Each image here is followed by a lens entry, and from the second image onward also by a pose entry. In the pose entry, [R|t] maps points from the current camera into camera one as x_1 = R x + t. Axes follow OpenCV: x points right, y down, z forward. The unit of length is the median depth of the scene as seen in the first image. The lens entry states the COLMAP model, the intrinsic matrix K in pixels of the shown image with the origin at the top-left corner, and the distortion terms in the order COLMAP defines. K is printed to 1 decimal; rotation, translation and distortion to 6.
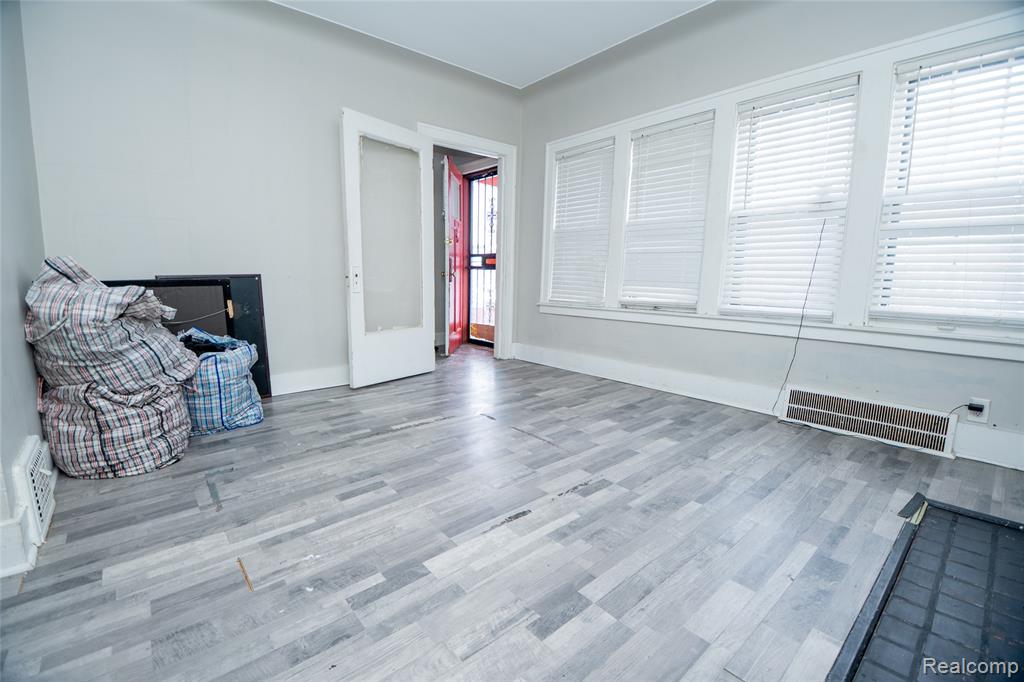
lens RADIAL K [[445.6, 0, 513.3], [0, 445.6, 347.8], [0, 0, 1]] dist [-0.007513, -0.007891]
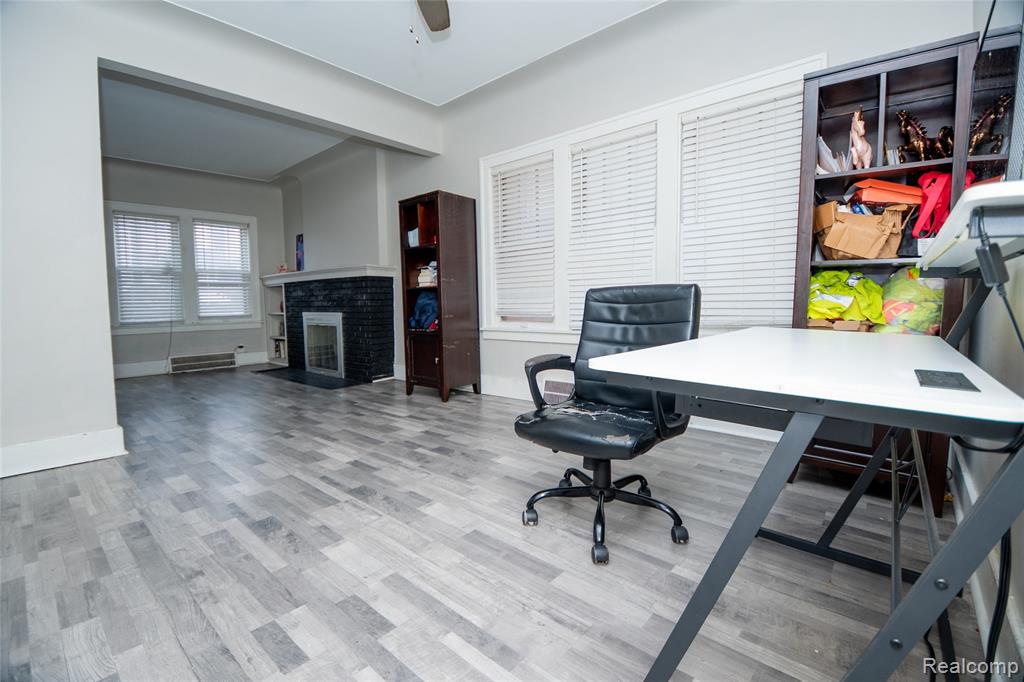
lens RADIAL K [[445.6, 0, 511.8], [0, 445.6, 337.3], [0, 0, 1]] dist [-0.007513, -0.007891]
pose [[-0.142935, -0.087067, 0.985895, -2.138126], [0.172047, 0.978772, 0.111382, 0.060121], [-0.974664, 0.185541, -0.124921, -0.387393]]
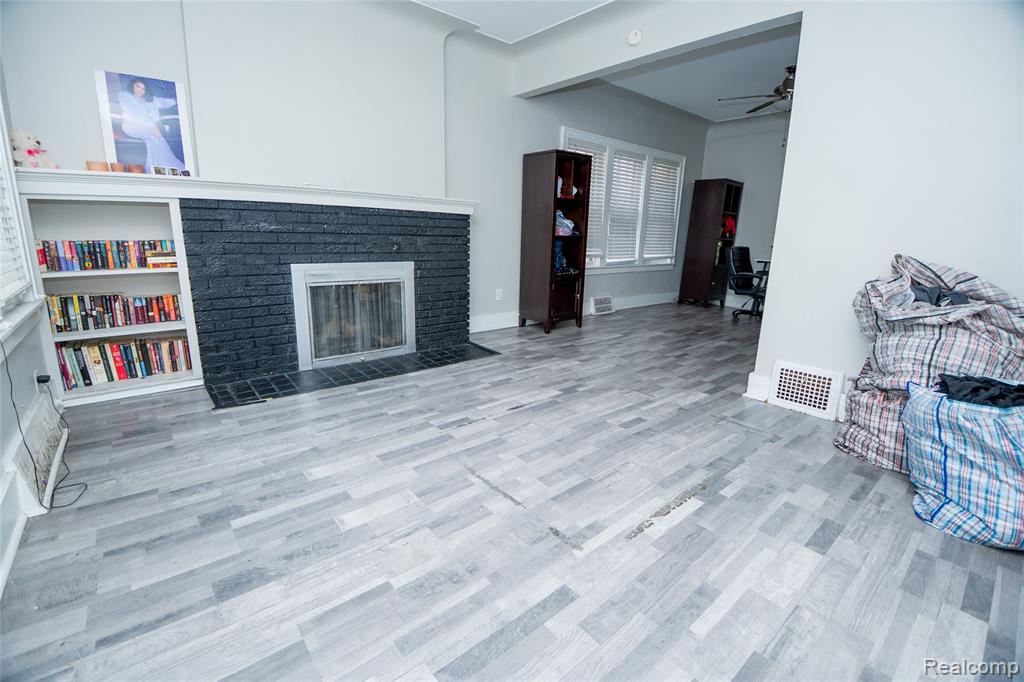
lens RADIAL K [[445.6, 0, 507.9], [0, 445.6, 336.2], [0, 0, 1]] dist [-0.007513, -0.007891]
pose [[-0.998944, -0.041289, 0.020151, 0.014990], [-0.030429, 0.923191, 0.383134, -0.371186], [-0.034422, 0.382116, -0.923473, 1.912802]]
